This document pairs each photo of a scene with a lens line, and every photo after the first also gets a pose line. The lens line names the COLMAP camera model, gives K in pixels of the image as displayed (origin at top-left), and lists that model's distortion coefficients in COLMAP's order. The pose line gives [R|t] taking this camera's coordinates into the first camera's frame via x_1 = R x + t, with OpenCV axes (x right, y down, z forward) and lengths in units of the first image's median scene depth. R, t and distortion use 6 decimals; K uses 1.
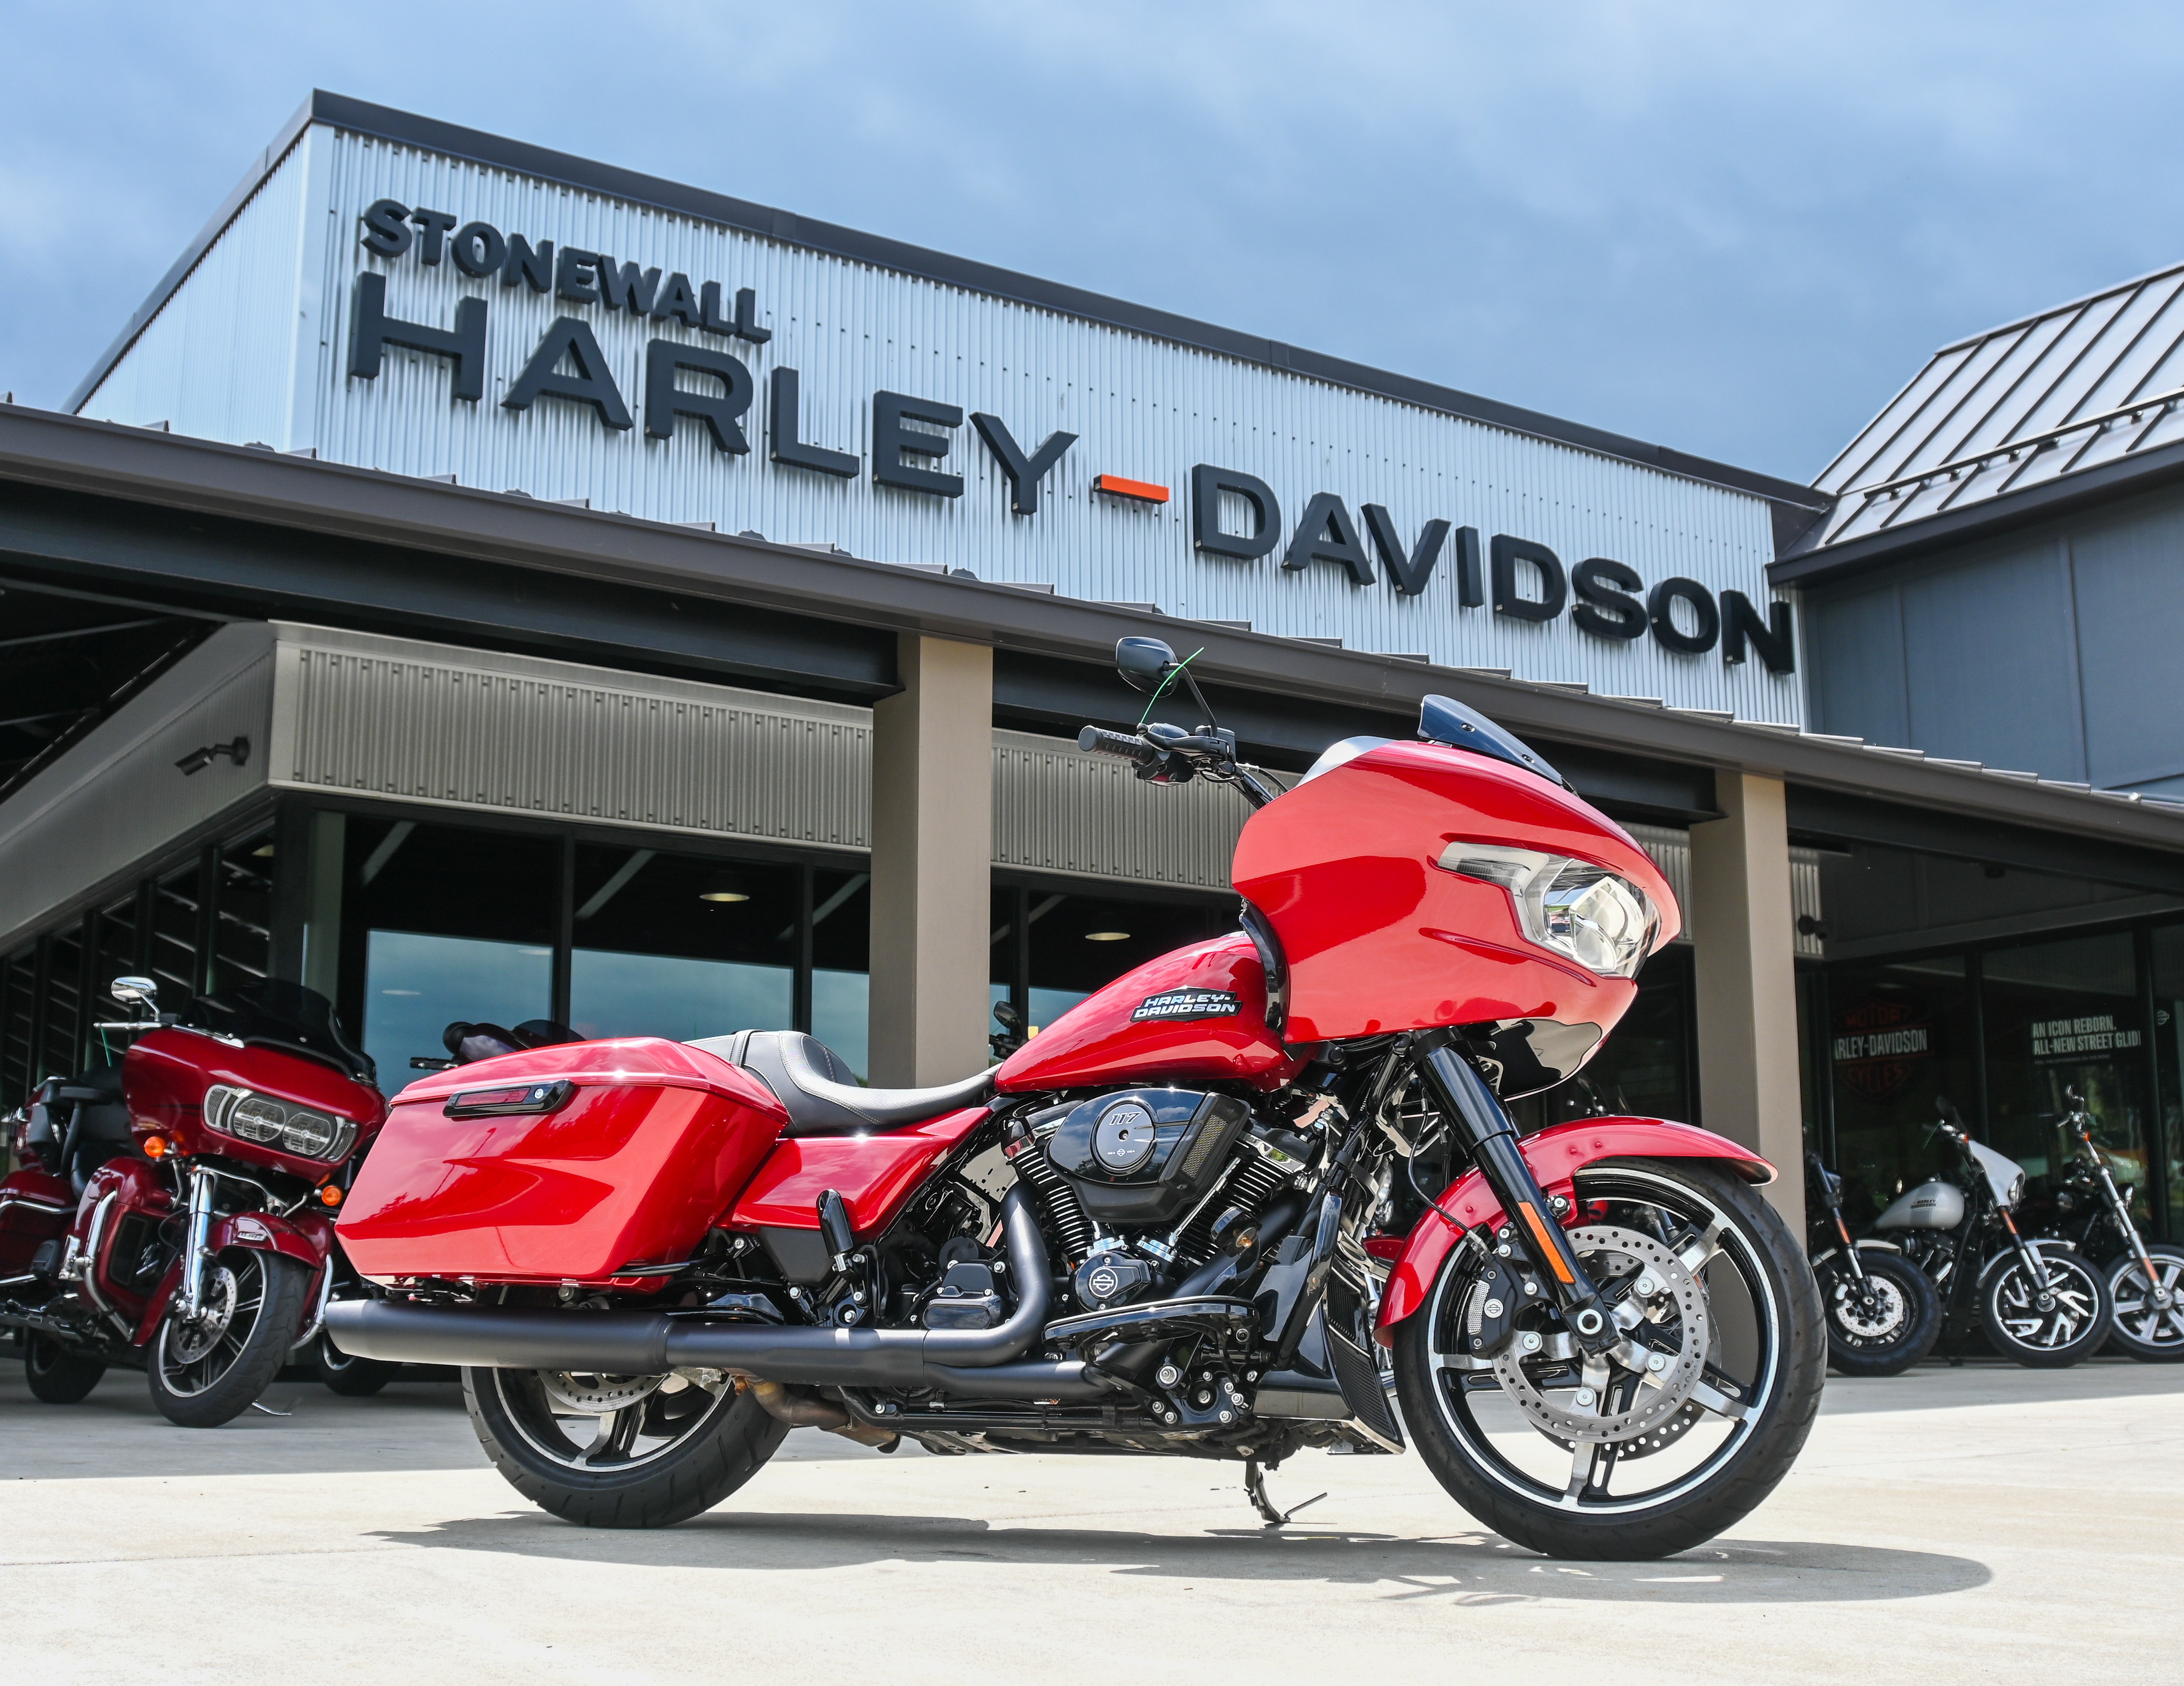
lens RADIAL K [[2535.7, 0, 1092.0], [0, 2535.7, 843.0], [0, 0, 1]] dist [-0.116808, 0.009069]
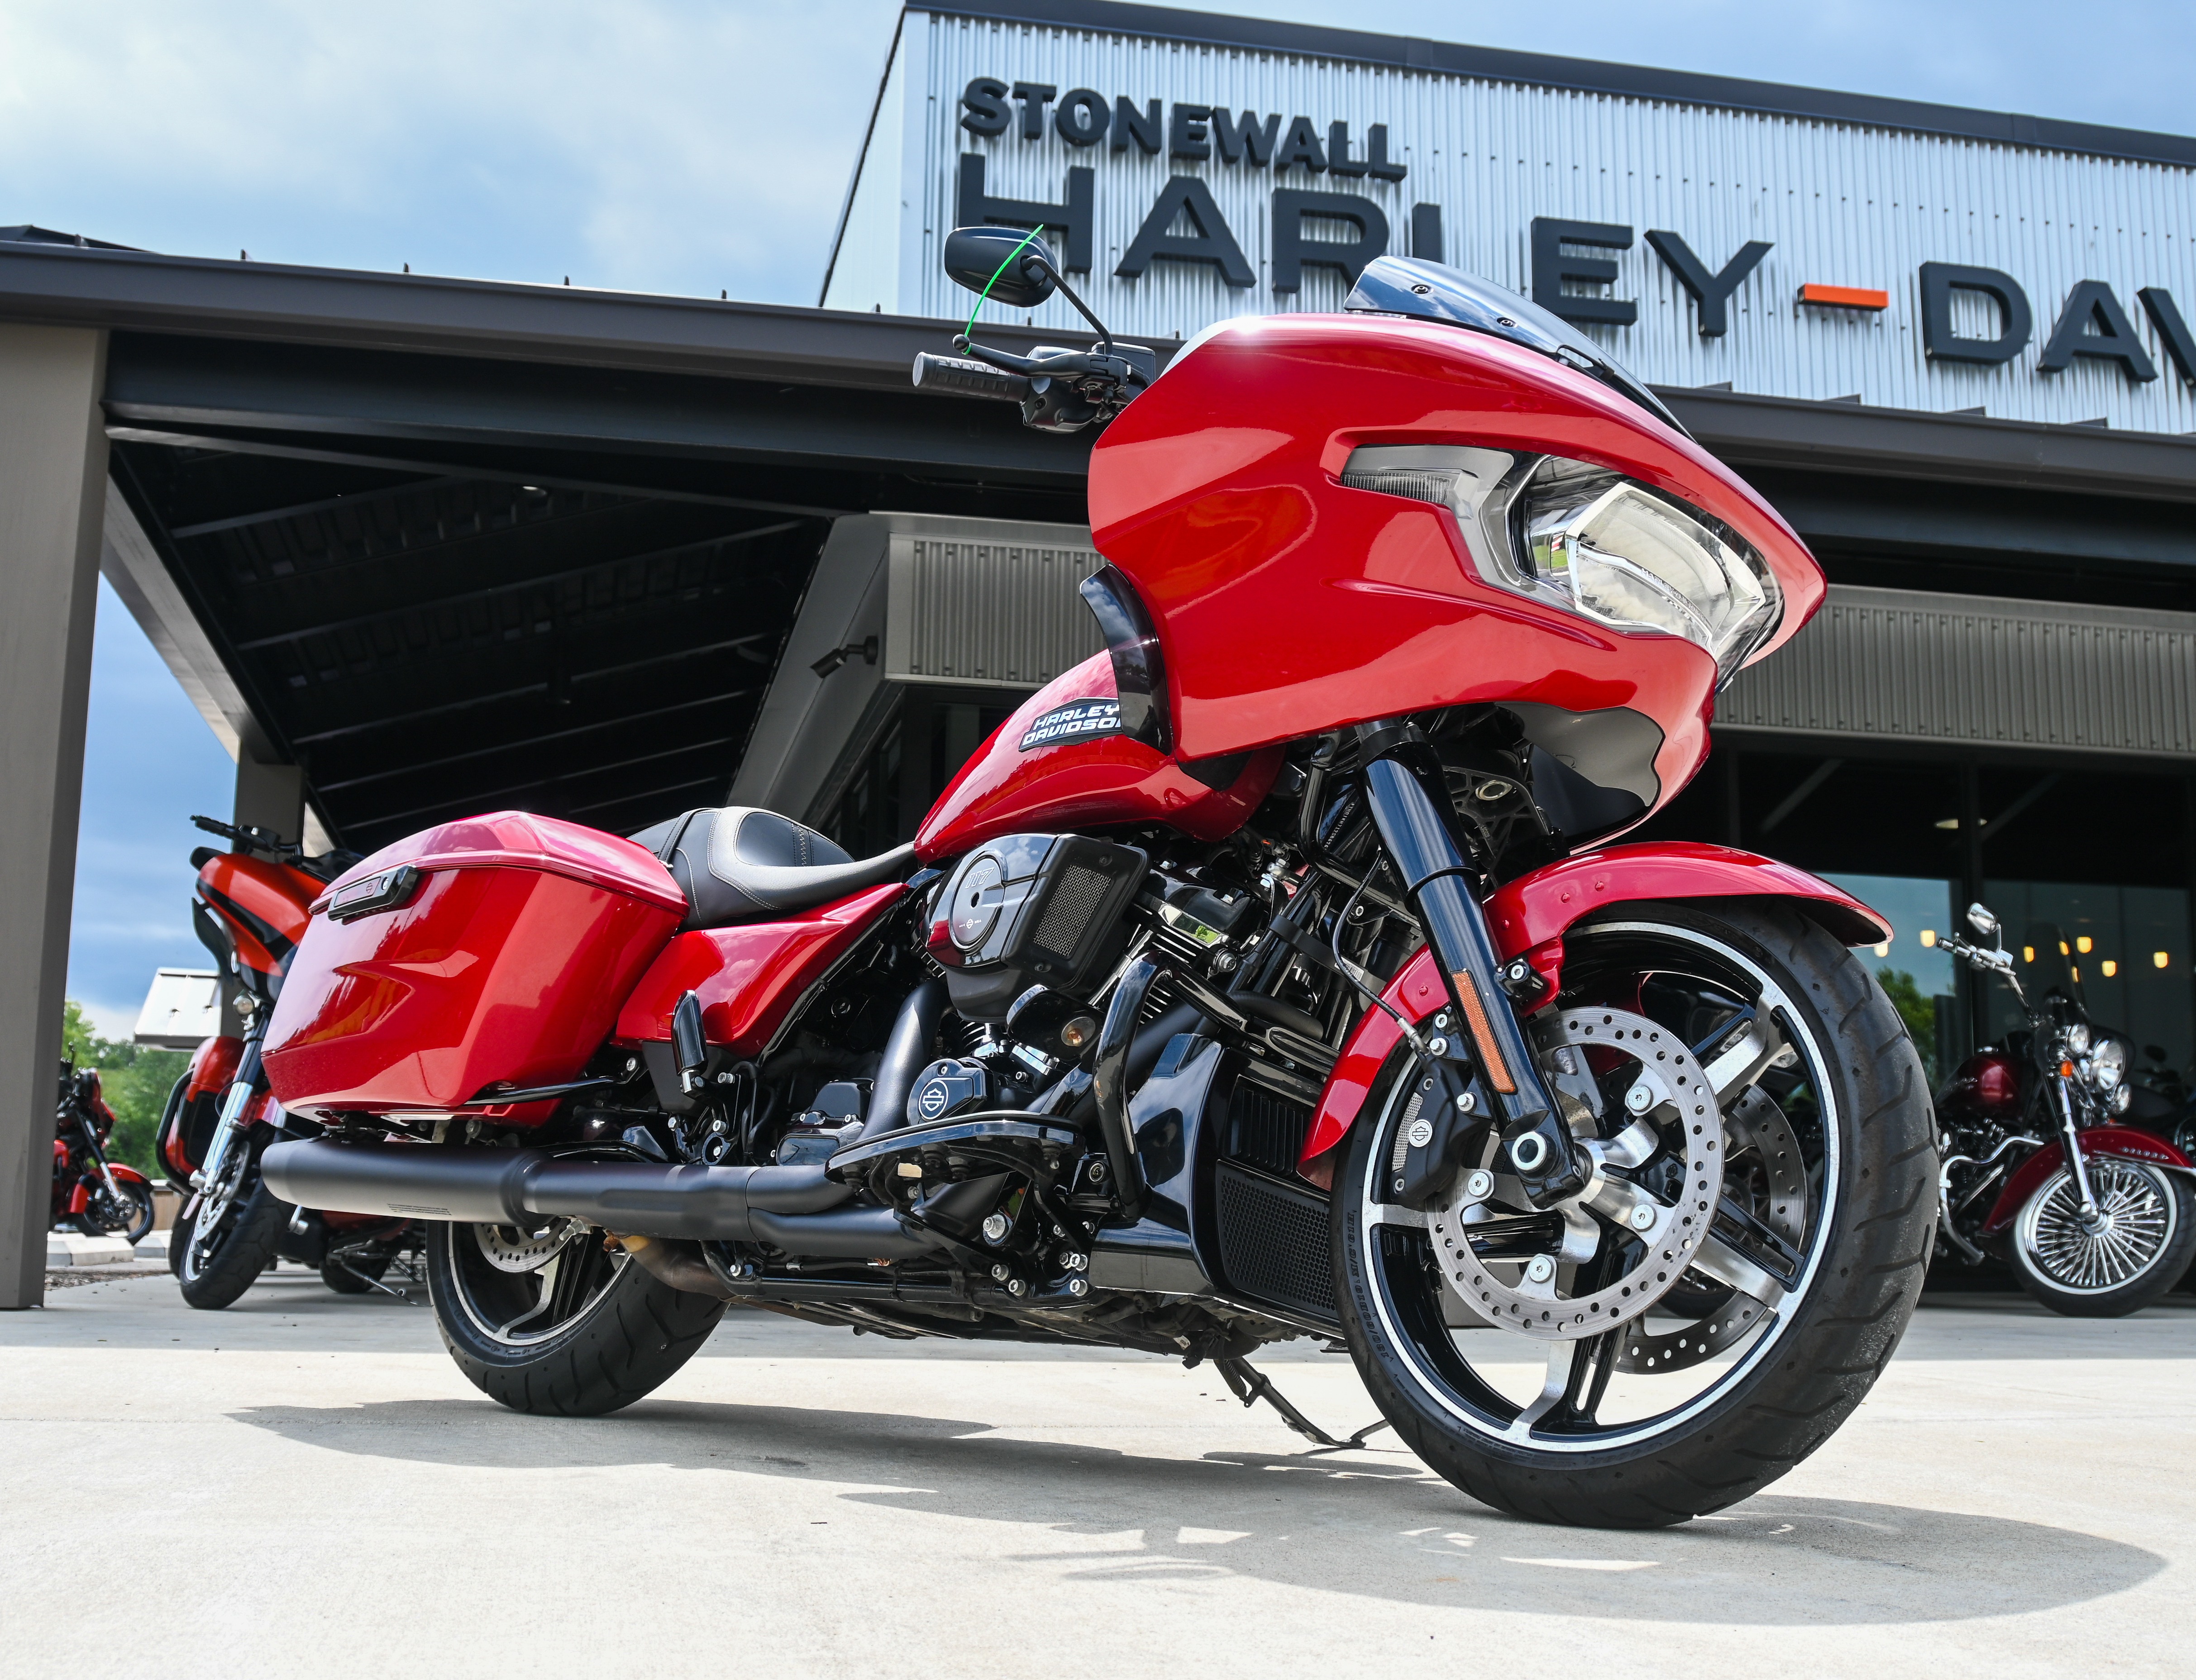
lens RADIAL K [[2476.3, 0, 1096.3], [0, 2476.3, 806.3], [0, 0, 1]] dist [-0.105790, 0.052969]
pose [[0.921332, -0.050903, -0.385430, 0.110069], [0.053593, 0.998556, -0.003768, 0.031781], [0.385065, -0.017185, 0.922729, 0.121336]]
